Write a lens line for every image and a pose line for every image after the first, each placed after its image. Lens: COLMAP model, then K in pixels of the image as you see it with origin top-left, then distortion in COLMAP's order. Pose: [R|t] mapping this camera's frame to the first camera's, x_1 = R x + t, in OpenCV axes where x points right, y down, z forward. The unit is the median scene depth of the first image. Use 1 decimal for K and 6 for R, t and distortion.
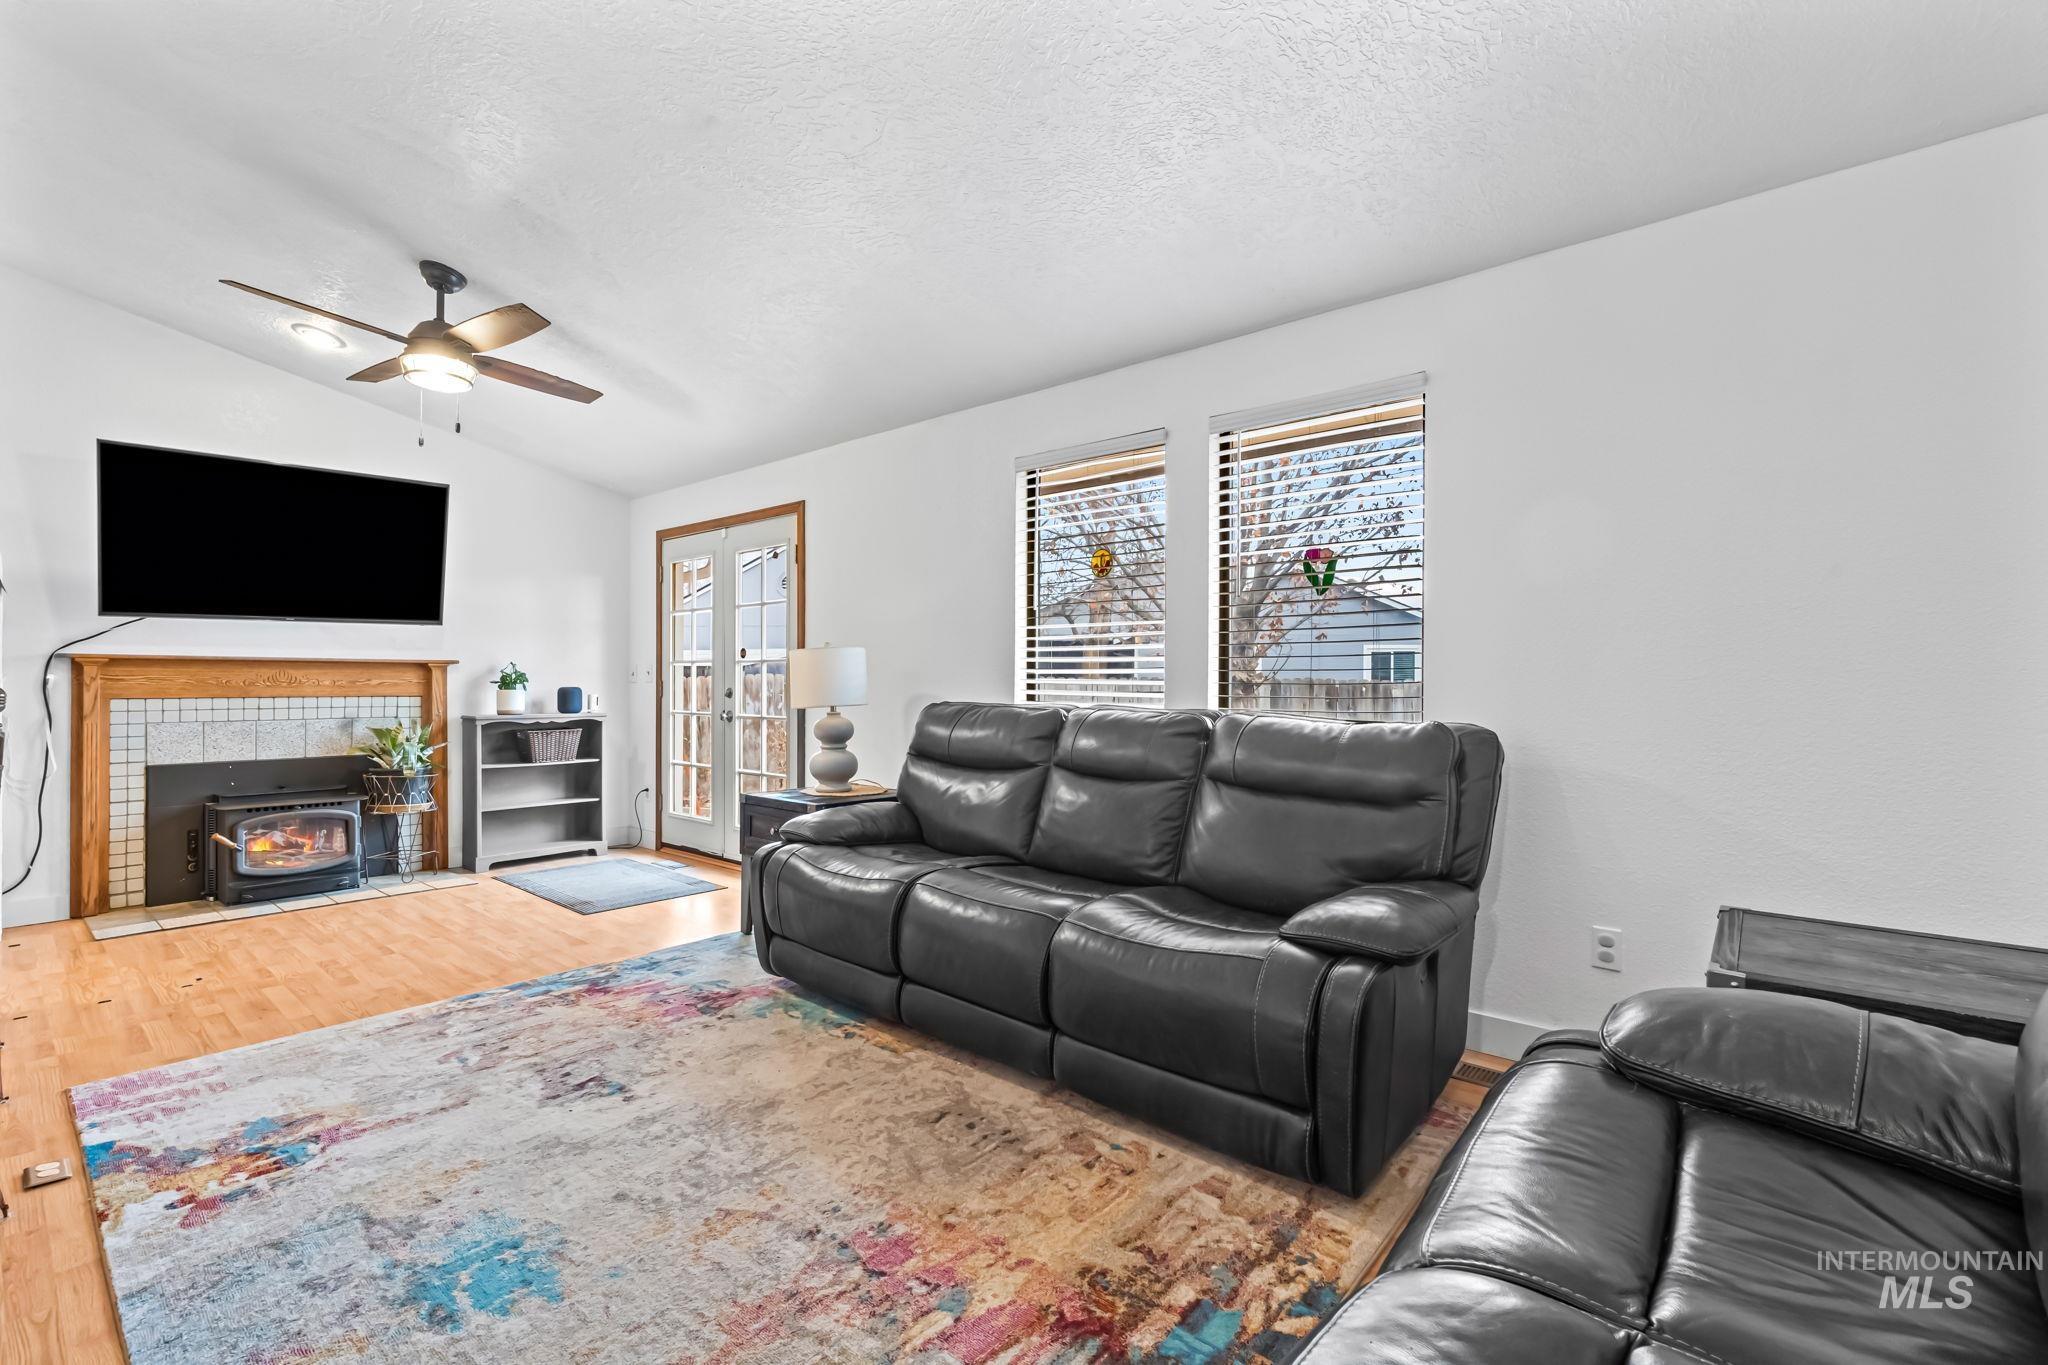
lens RADIAL K [[873.9, 0, 1051.6], [0, 873.9, 682.9], [0, 0, 1]] dist [-0.013405, -0.000660]
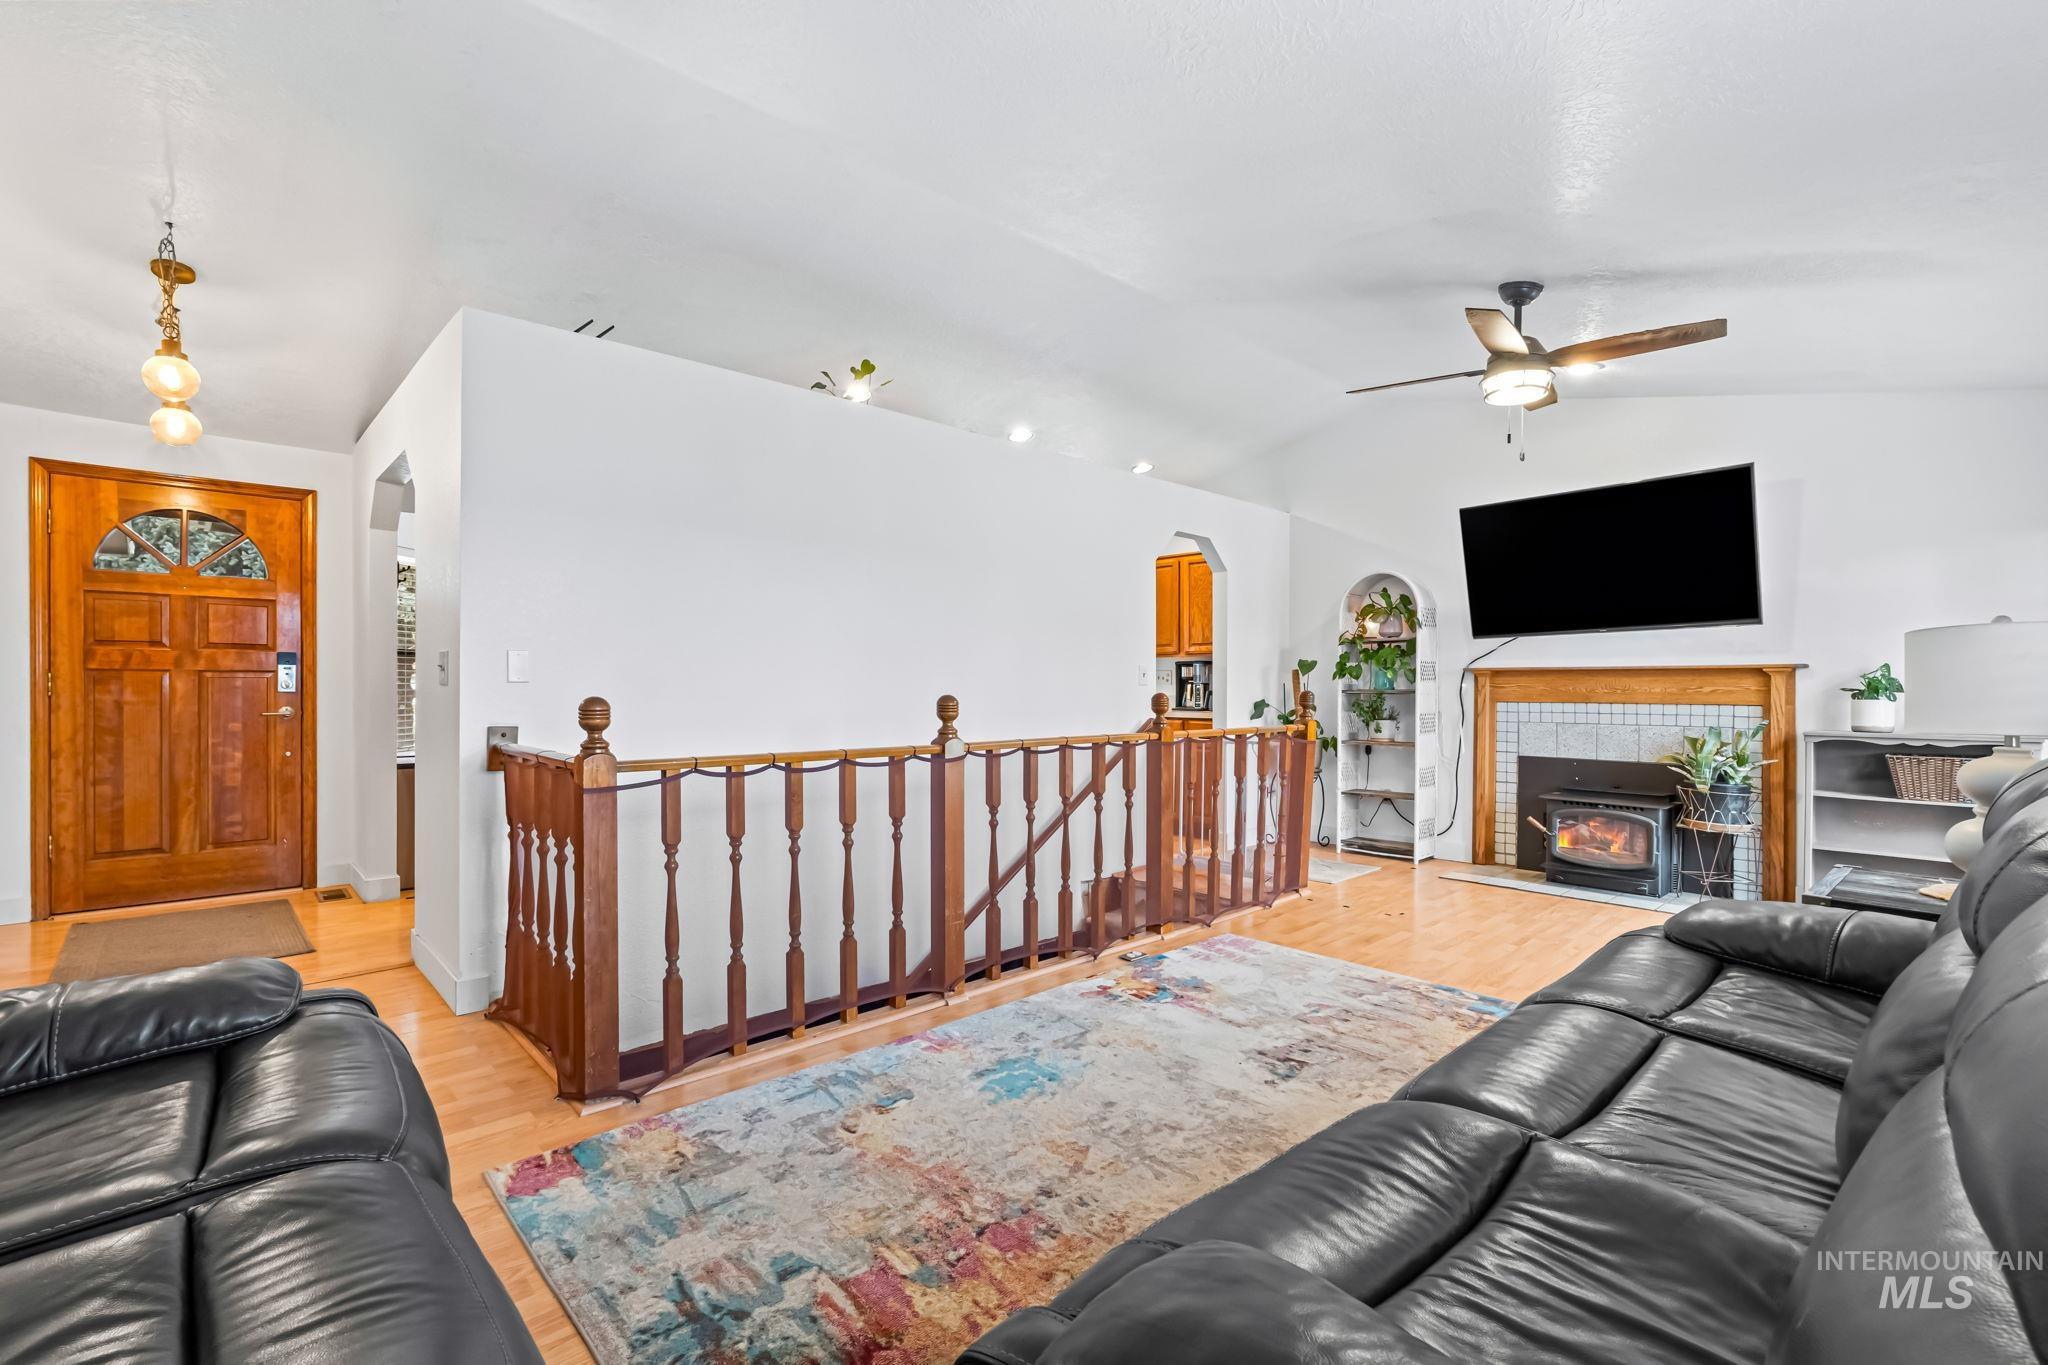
lens RADIAL K [[913.4, 0, 1024.0], [0, 913.4, 682.5], [0, 0, 1]] dist [-0.010954, -0.000025]
pose [[-0.146402, -0.005577, -0.989209, 0.499811], [-0.003681, 0.999980, -0.005092, -0.001044], [0.989218, 0.002896, -0.146420, 0.658586]]
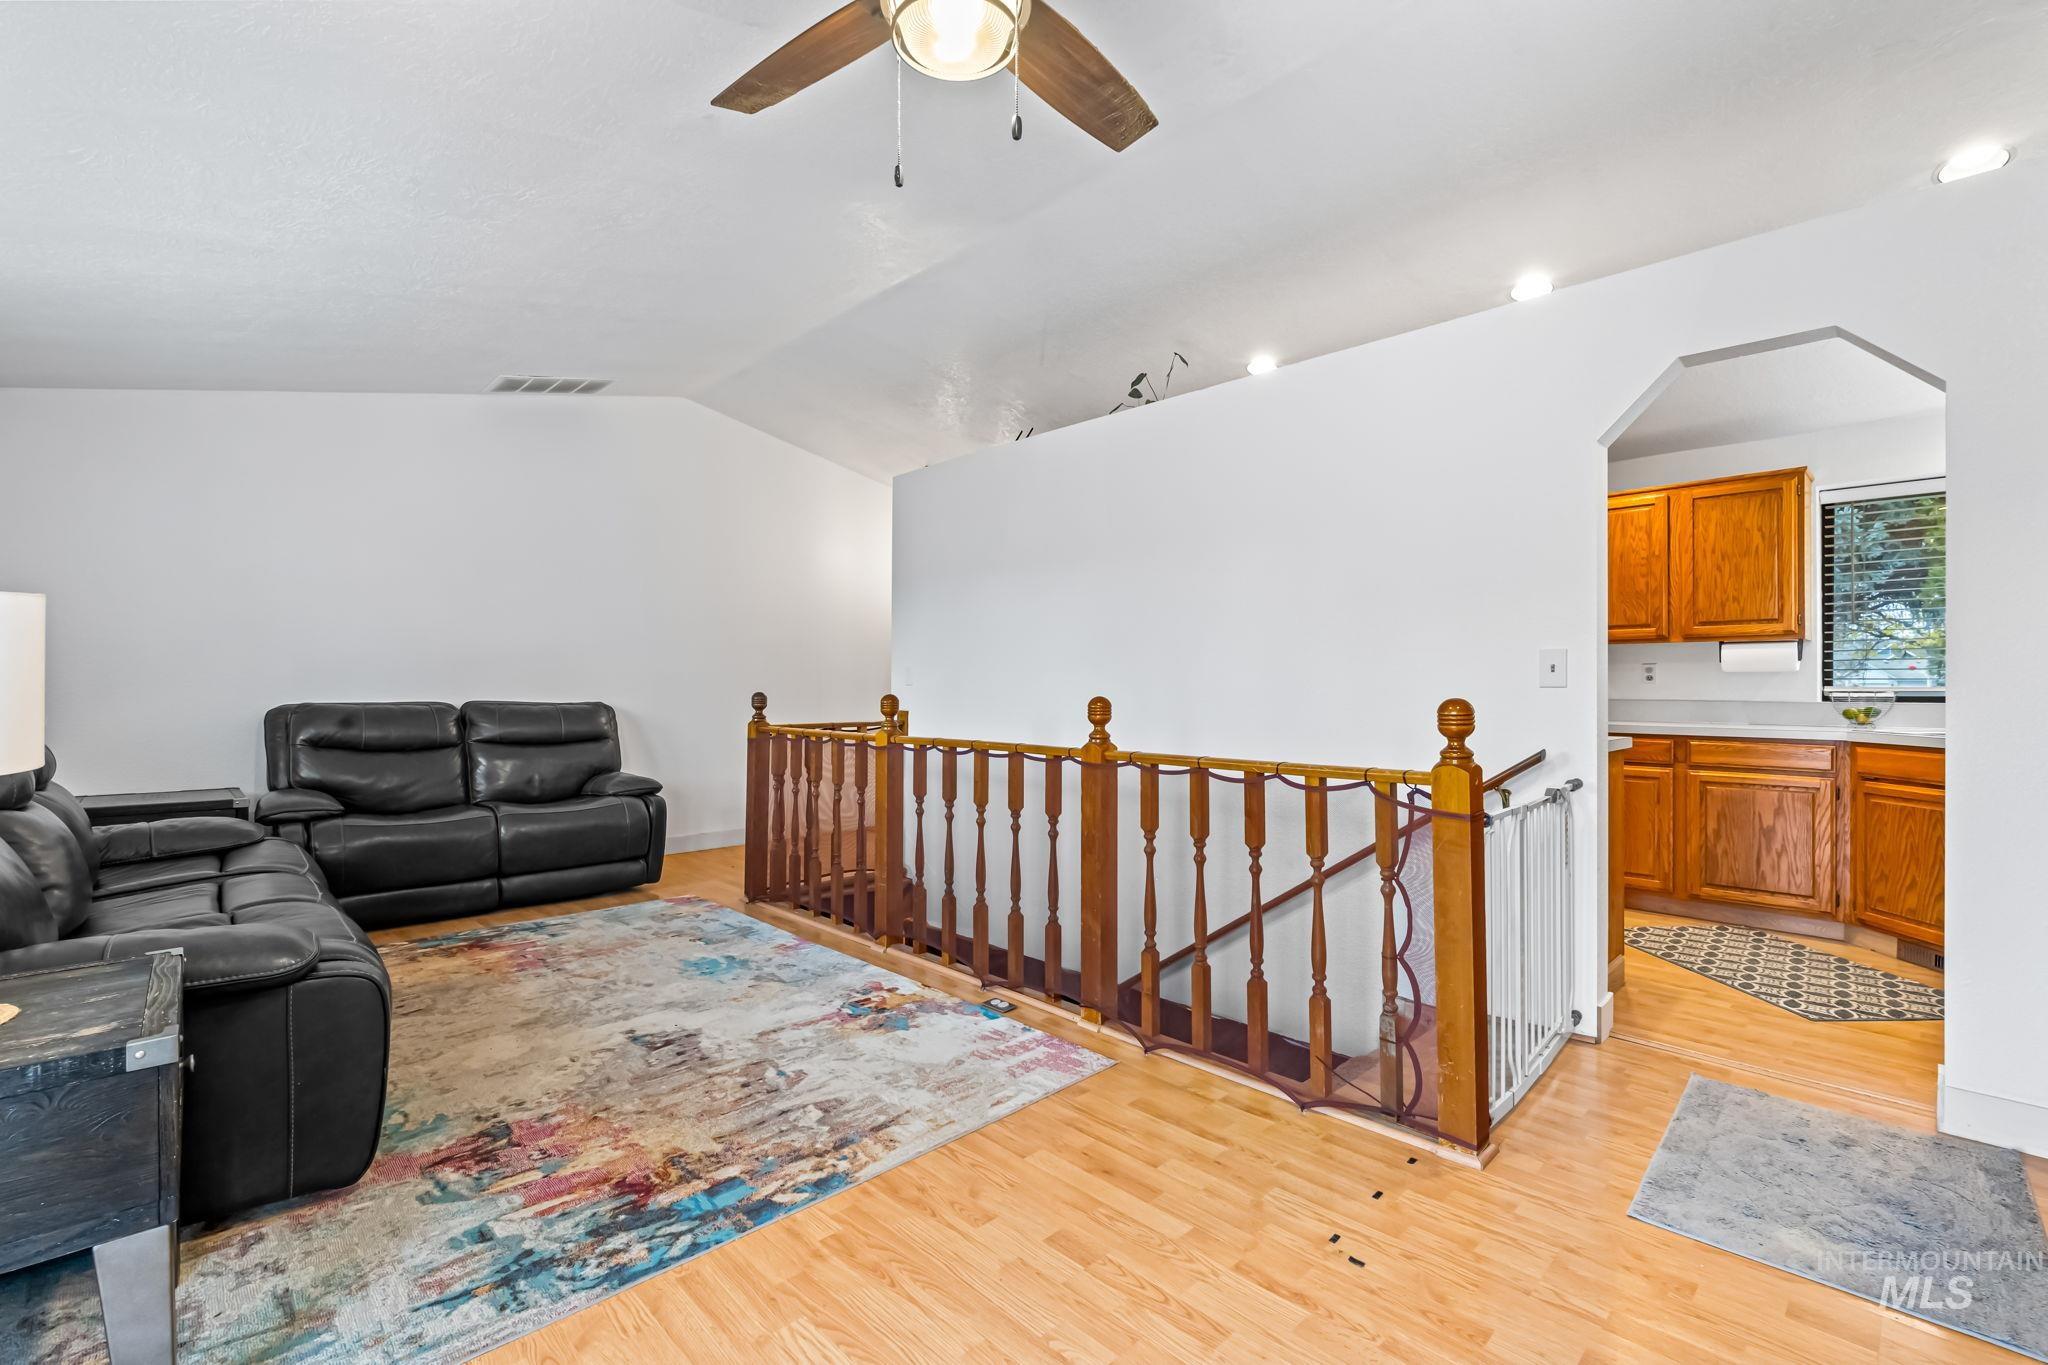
lens RADIAL K [[910.1, 0, 1024.0], [0, 910.1, 682.5], [0, 0, 1]] dist [0.001141, -0.023152]
pose [[-0.990049, -0.013047, 0.140117, -0.904903], [-0.014688, 0.999835, -0.010687, 0.004762], [-0.139954, -0.012639, -0.990077, 1.646157]]
